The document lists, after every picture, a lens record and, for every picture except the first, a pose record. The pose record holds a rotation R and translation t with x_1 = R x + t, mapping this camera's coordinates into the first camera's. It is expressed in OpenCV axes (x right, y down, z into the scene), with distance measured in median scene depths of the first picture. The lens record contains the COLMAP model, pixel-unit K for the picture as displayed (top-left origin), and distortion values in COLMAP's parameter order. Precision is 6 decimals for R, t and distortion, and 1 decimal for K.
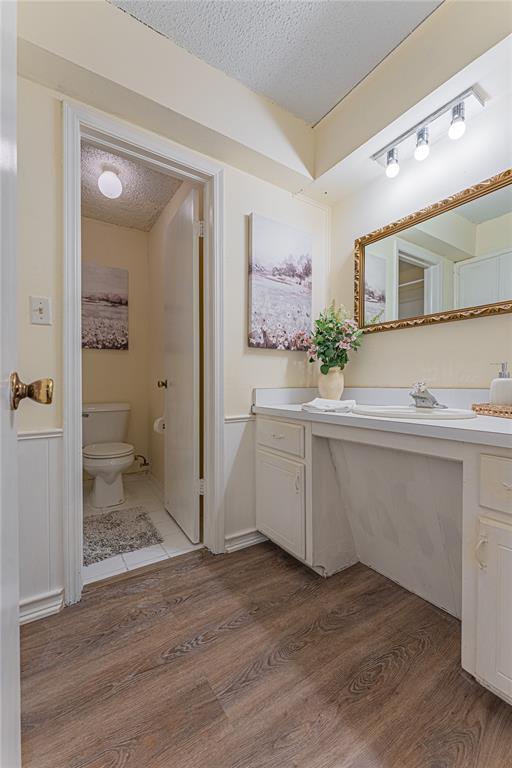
lens RADIAL K [[311.6, 0, 252.5], [0, 311.6, 381.9], [0, 0, 1]] dist [0.002061, -0.000300]
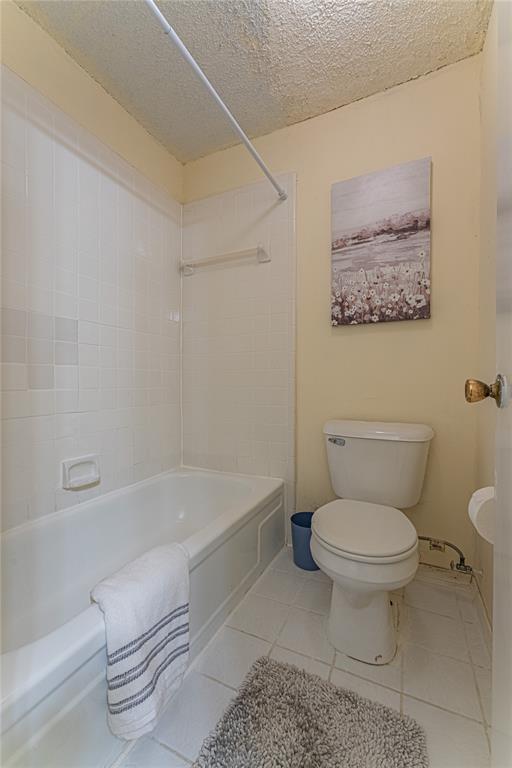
lens RADIAL K [[311.6, 0, 260.8], [0, 311.6, 385.2], [0, 0, 1]] dist [0.002061, -0.000300]
pose [[0.522290, 0.012582, -0.852675, -0.122210], [-0.006368, 0.999921, 0.010854, 0.000109], [0.852744, -0.000239, 0.522329, 0.540623]]
